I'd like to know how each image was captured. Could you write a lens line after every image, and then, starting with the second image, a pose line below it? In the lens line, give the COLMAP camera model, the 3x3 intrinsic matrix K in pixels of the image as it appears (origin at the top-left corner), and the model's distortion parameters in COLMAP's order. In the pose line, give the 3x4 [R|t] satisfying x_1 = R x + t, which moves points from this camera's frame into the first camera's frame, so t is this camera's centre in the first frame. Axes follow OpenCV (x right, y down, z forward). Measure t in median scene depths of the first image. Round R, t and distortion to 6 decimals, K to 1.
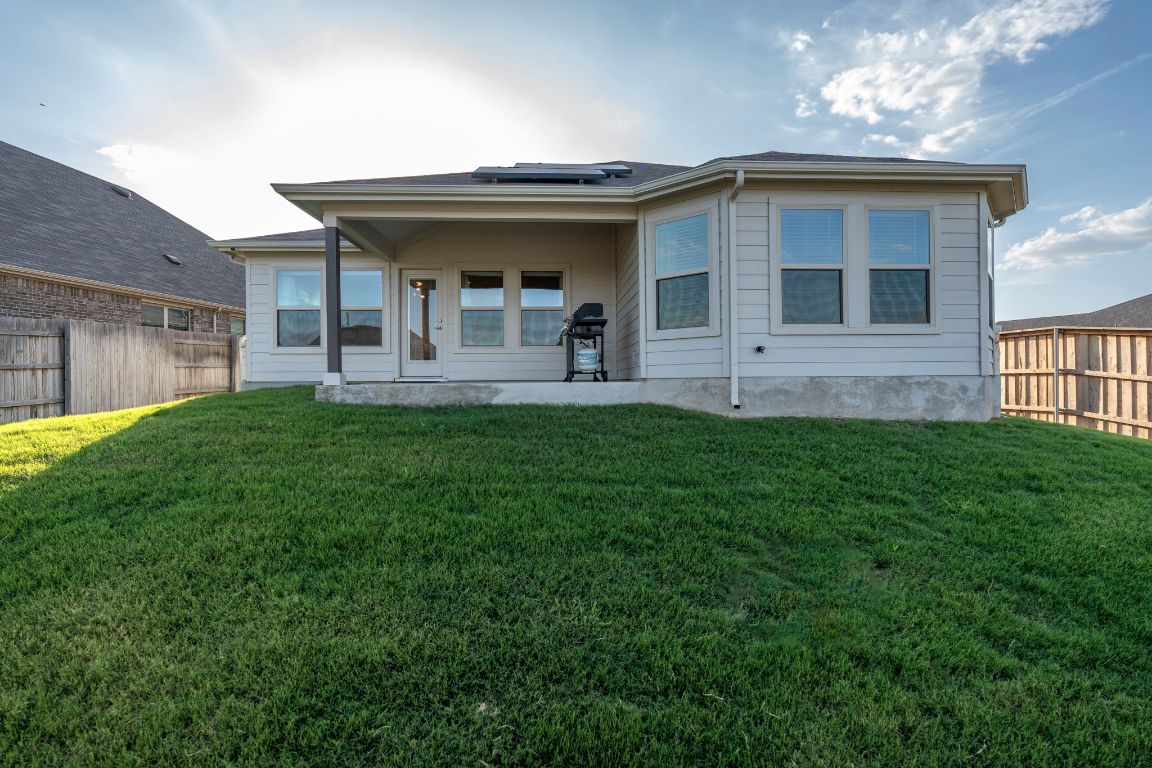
lens RADIAL K [[534.7, 0, 572.6], [0, 534.7, 381.2], [0, 0, 1]] dist [-0.012100, -0.000608]
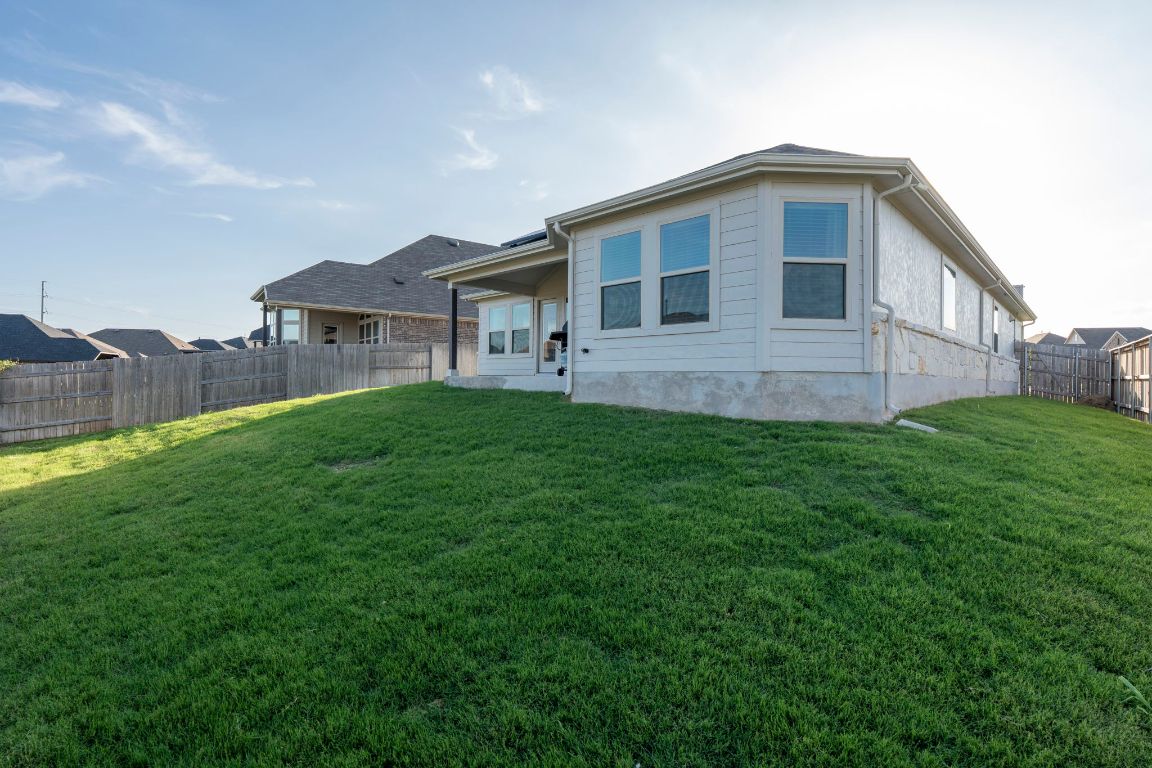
lens RADIAL K [[534.7, 0, 576.4], [0, 534.7, 376.7], [0, 0, 1]] dist [-0.012100, -0.000608]
pose [[0.671390, 0.008240, -0.741058, 1.175399], [-0.012620, 0.999920, -0.000314, 0.003478], [0.740997, 0.009563, 0.671440, 0.094139]]
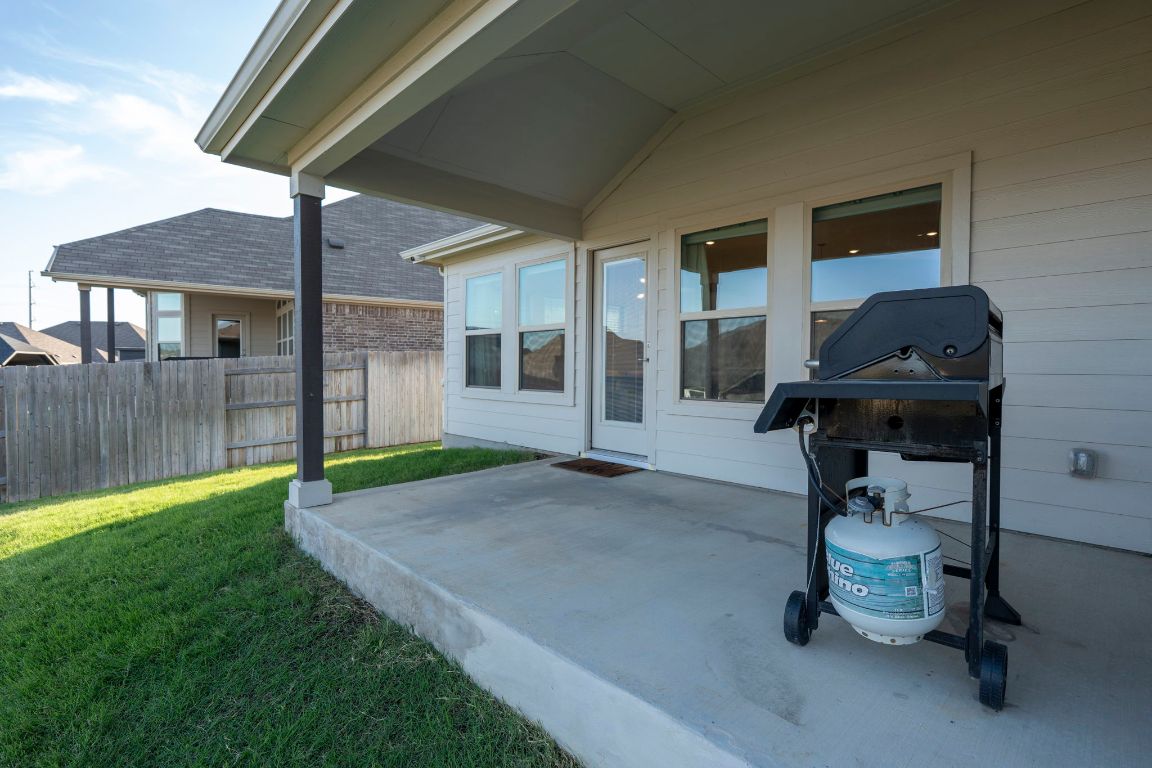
lens RADIAL K [[534.7, 0, 578.5], [0, 534.7, 381.1], [0, 0, 1]] dist [-0.012100, -0.000608]
pose [[0.656571, 0.028214, -0.753736, 0.113109], [-0.005821, 0.999460, 0.032341, -0.130018], [0.754241, -0.016847, 0.656381, 0.855433]]
